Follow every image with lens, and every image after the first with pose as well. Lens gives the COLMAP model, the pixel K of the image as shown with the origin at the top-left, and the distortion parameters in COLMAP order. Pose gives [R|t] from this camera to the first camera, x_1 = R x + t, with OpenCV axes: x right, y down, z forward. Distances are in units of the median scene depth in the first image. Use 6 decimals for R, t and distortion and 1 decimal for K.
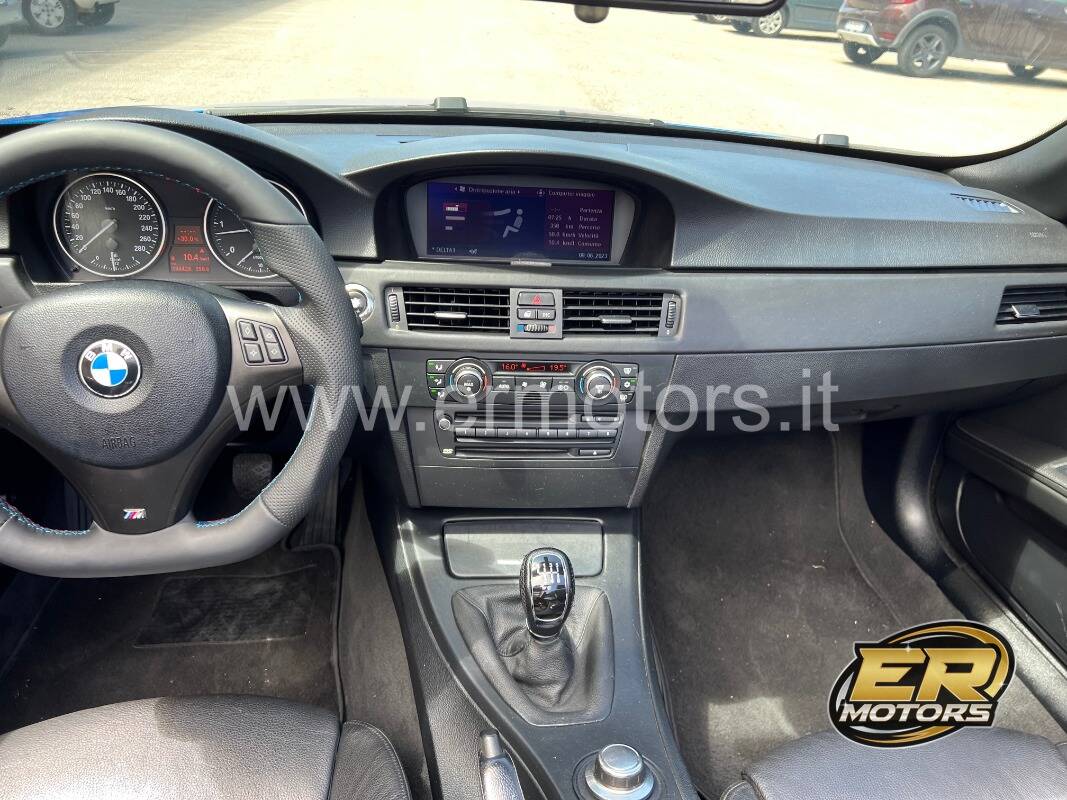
lens RADIAL K [[814.8, 0, 532.2], [0, 814.8, 401.1], [0, 0, 1]] dist [0.051986, -0.063909]
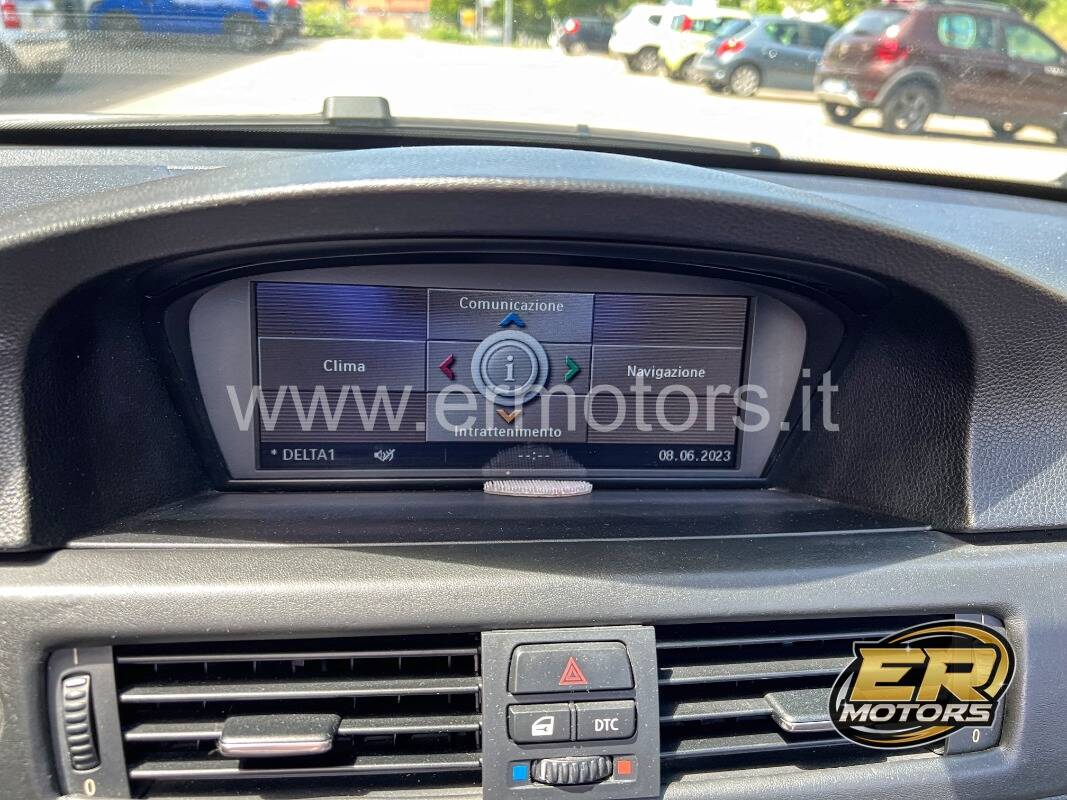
lens RADIAL K [[846.5, 0, 535.1], [0, 846.5, 390.8], [0, 0, 1]] dist [0.047573, -0.075876]
pose [[0.999337, -0.012622, 0.034161, -0.016177], [0.015610, 0.995938, -0.088675, -0.183446], [-0.032903, 0.089149, 0.995475, 0.625879]]
